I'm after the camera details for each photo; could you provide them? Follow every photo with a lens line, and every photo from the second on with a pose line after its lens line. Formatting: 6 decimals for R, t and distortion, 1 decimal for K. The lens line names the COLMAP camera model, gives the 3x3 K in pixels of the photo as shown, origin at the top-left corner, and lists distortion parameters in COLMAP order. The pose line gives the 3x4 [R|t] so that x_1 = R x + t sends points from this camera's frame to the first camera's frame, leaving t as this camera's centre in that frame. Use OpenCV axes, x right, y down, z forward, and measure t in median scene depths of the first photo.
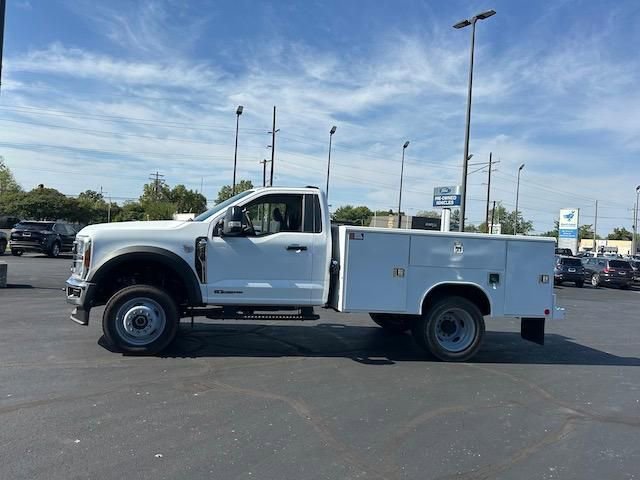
lens RADIAL K [[508.7, 0, 318.1], [0, 508.7, 240.1], [0, 0, 1]] dist [0.116265, -0.181560]
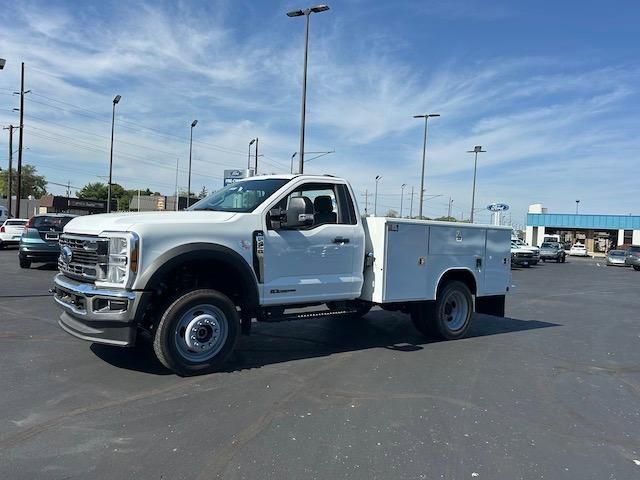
lens RADIAL K [[508.7, 0, 318.1], [0, 508.7, 240.1], [0, 0, 1]] dist [0.116265, -0.181560]
pose [[0.885800, -0.021674, 0.463561, -0.495670], [0.004169, 0.999240, 0.038754, -0.021225], [-0.464049, -0.032396, 0.885217, 0.162543]]
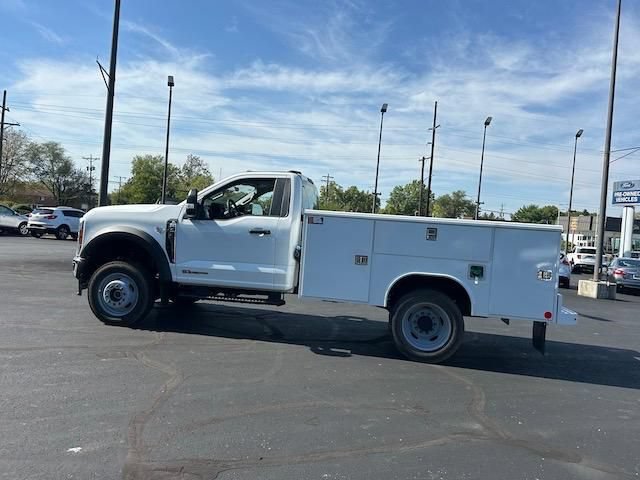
lens RADIAL K [[508.7, 0, 318.1], [0, 508.7, 240.1], [0, 0, 1]] dist [0.116265, -0.181560]
pose [[0.939687, 0.022339, -0.341307, 0.383721], [-0.022803, 0.999736, 0.002654, 0.025217], [0.341276, 0.005289, 0.939948, 0.095614]]
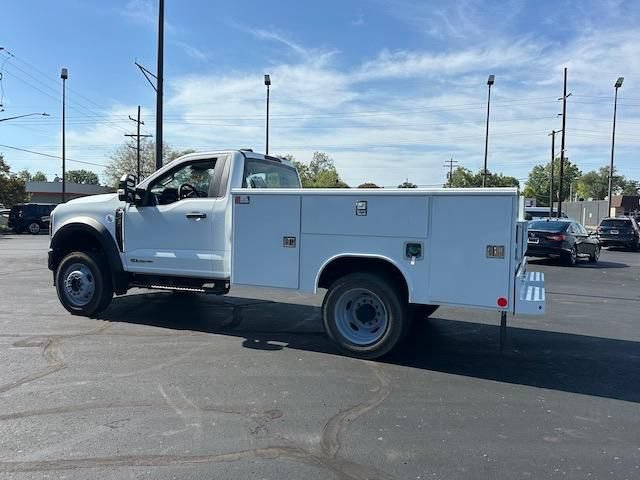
lens RADIAL K [[508.7, 0, 318.1], [0, 508.7, 240.1], [0, 0, 1]] dist [0.116265, -0.181560]
pose [[0.819054, -0.004958, -0.573695, 0.640125], [0.019253, 0.999637, 0.018848, 0.044317], [0.573393, -0.026483, 0.818852, 0.339628]]
